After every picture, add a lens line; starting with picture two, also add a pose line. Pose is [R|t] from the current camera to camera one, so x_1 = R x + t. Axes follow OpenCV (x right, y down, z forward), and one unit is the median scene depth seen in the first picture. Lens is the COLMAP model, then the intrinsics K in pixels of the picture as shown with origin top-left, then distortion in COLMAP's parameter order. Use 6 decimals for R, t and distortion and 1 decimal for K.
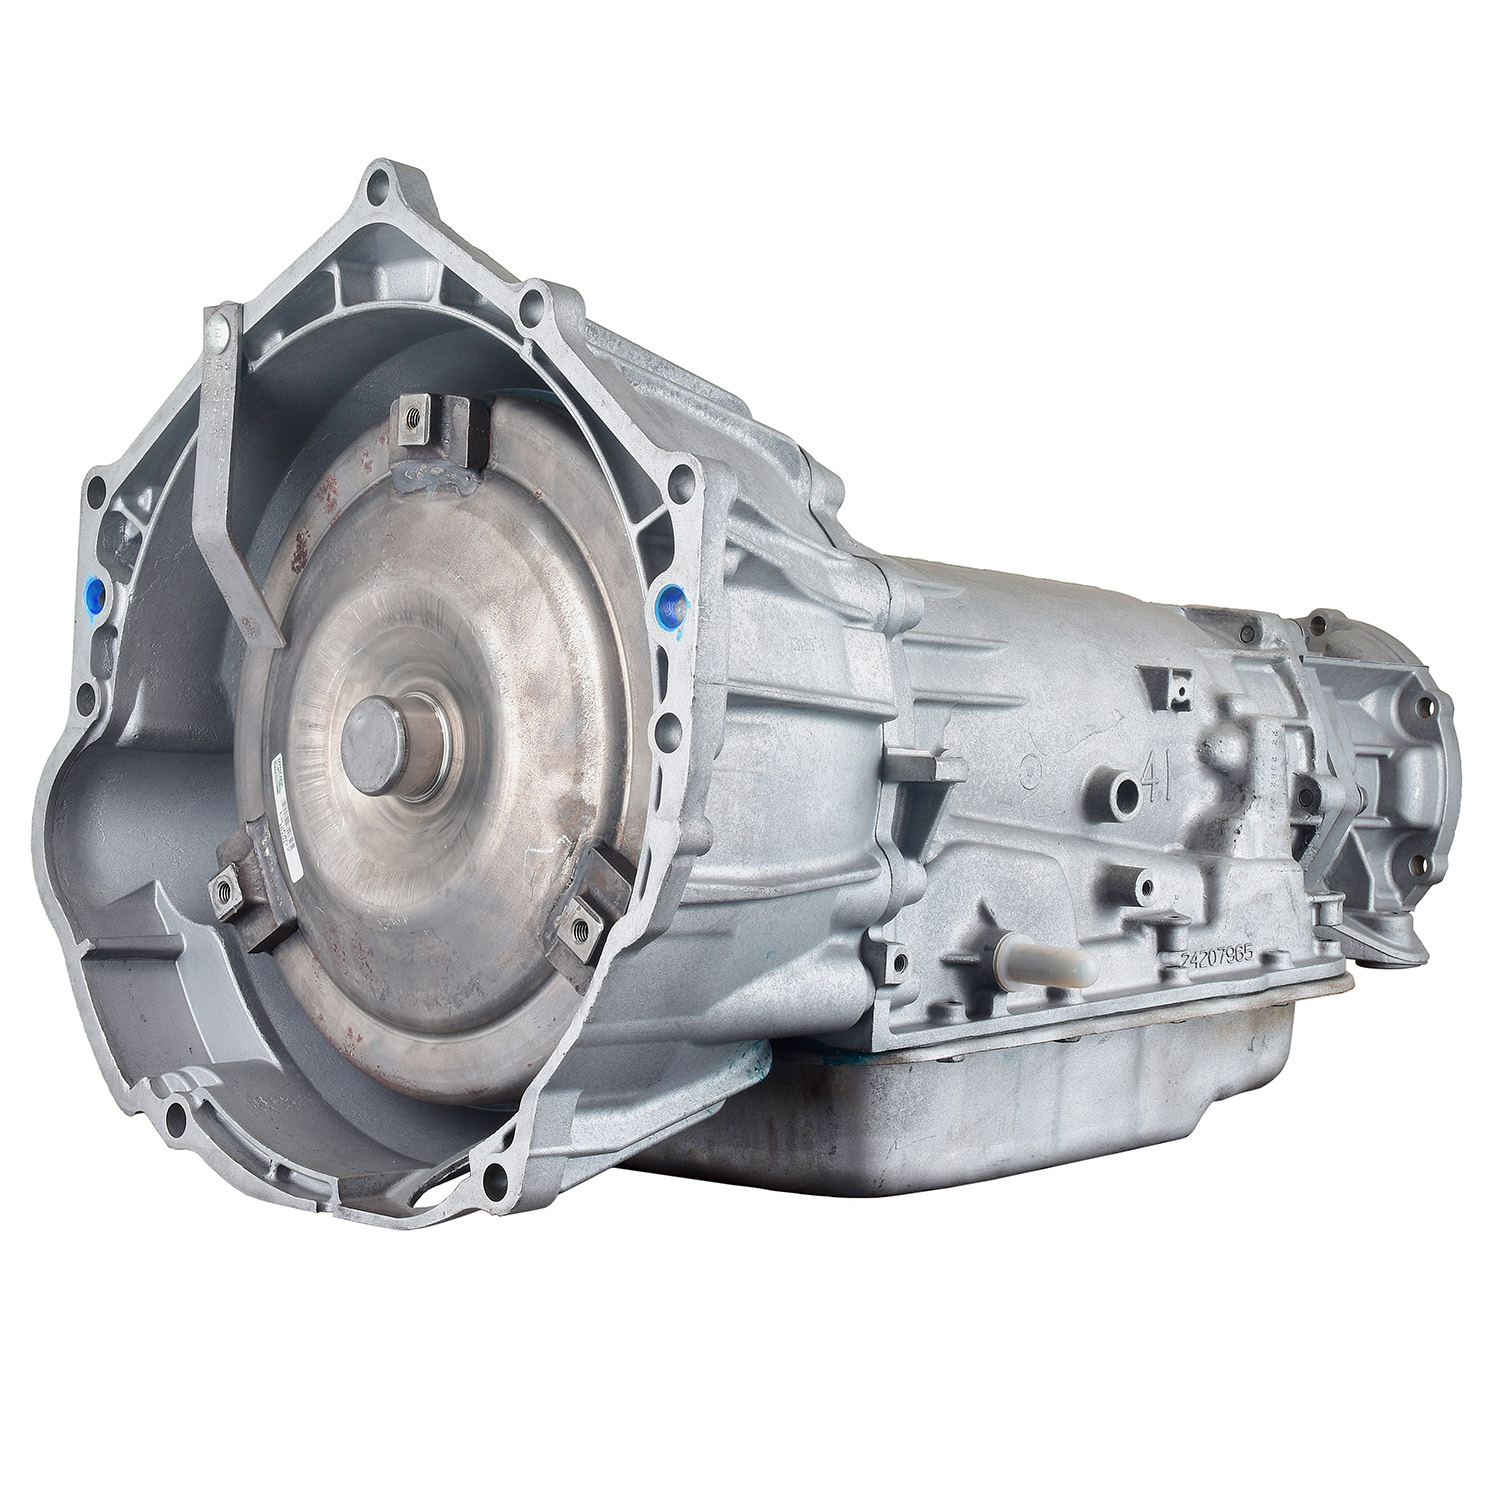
lens RADIAL K [[3465.1, 0, 750.0], [0, 3465.1, 750.0], [0, 0, 1]] dist [0.054827, -0.110465]
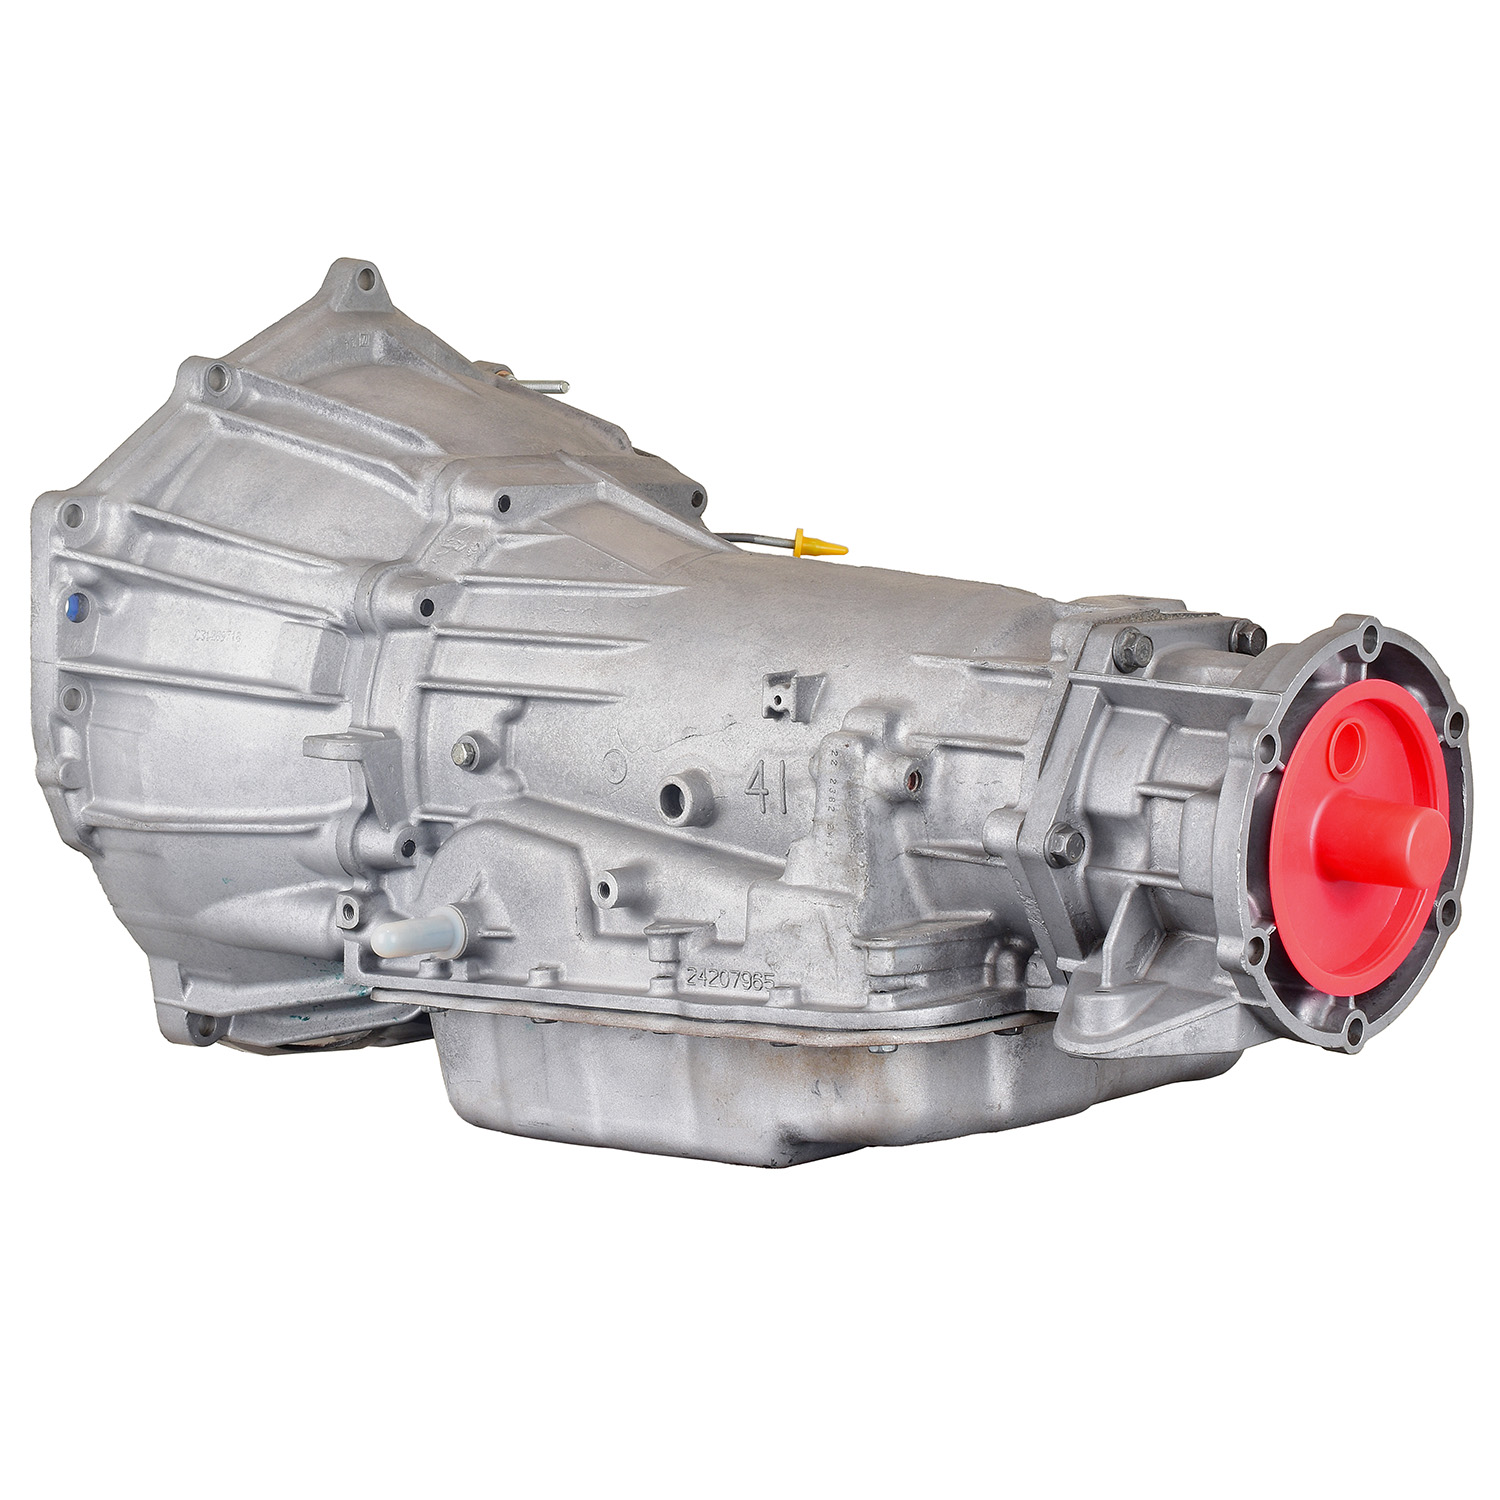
lens RADIAL K [[3465.1, 0, 750.0], [0, 3465.1, 750.0], [0, 0, 1]] dist [0.054827, -0.110465]
pose [[0.057821, 0.068405, -0.995981, 1.085242], [-0.031842, 0.997269, 0.066645, -0.067231], [0.997819, 0.027860, 0.059841, 0.951712]]
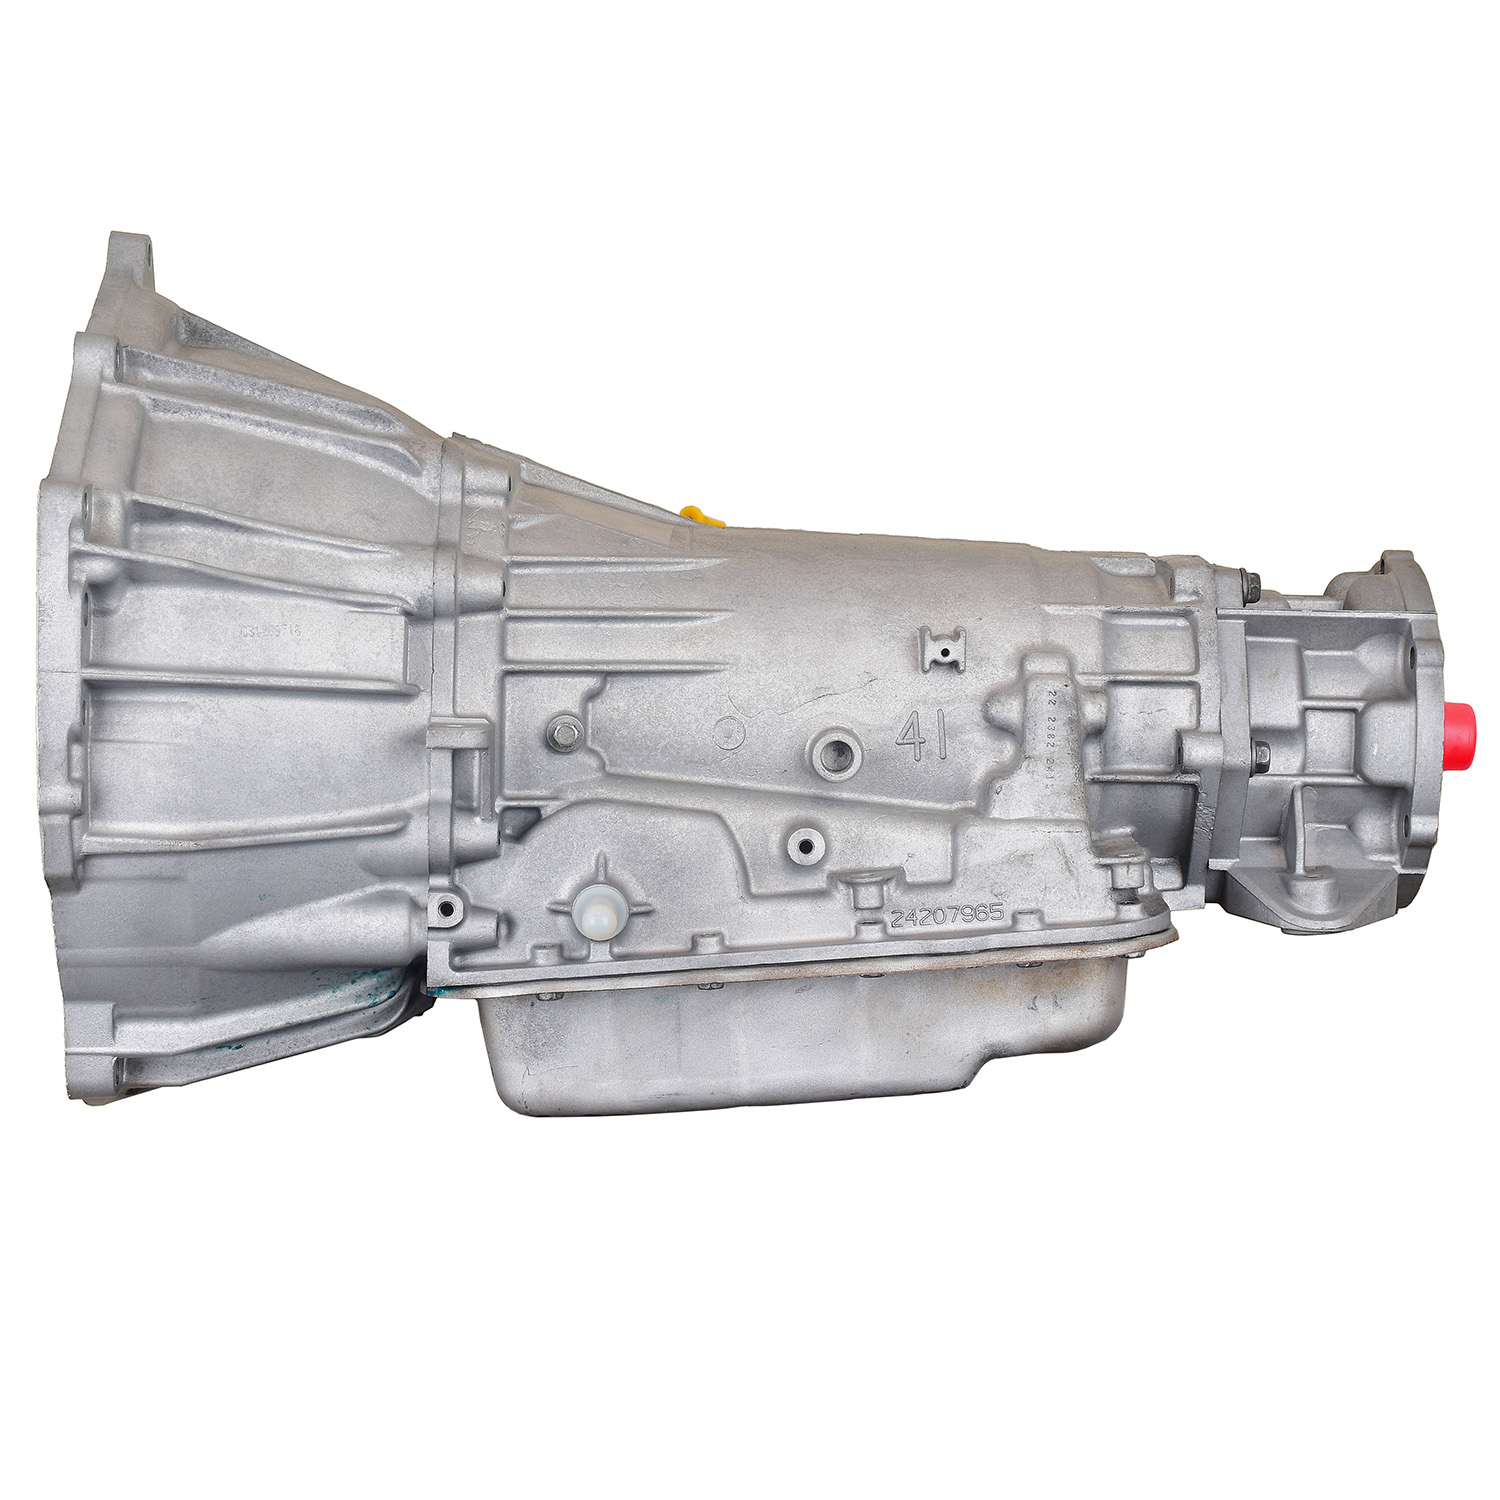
lens RADIAL K [[3465.1, 0, 750.0], [0, 3465.1, 750.0], [0, 0, 1]] dist [0.054827, -0.110465]
pose [[0.746522, 0.016973, -0.665144, 0.770535], [0.011127, 0.999216, 0.037986, -0.028075], [0.665268, -0.035759, 0.745748, 0.206764]]
